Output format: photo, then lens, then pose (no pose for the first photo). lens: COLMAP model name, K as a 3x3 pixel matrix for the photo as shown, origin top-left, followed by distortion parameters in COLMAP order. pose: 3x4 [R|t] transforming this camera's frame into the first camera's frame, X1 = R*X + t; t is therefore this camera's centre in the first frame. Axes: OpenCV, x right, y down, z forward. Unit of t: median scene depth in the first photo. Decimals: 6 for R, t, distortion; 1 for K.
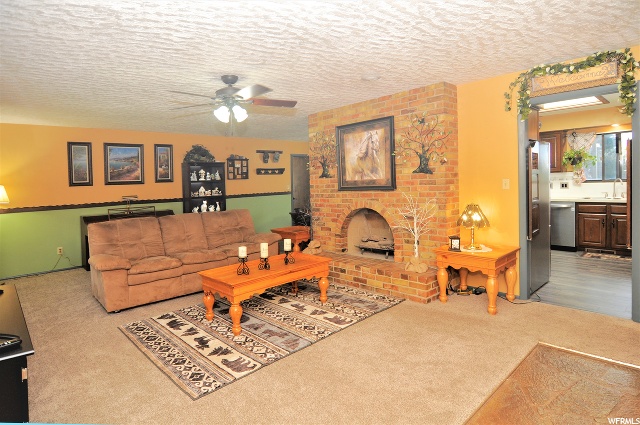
lens RADIAL K [[358.1, 0, 317.7], [0, 358.1, 186.3], [0, 0, 1]] dist [-0.000985, -0.000291]
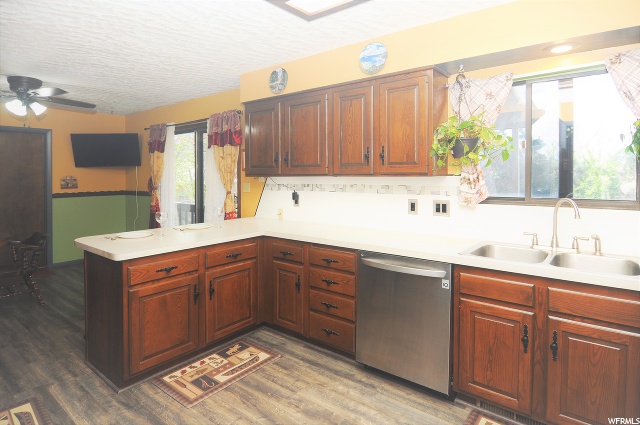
lens RADIAL K [[355.8, 0, 321.0], [0, 355.8, 170.1], [0, 0, 1]] dist [0.000529, -0.000137]
pose [[0.989736, 0.033296, 0.138977, 0.665254], [-0.029755, 0.999179, -0.027479, -0.040281], [-0.139778, 0.023062, 0.989914, 0.827774]]
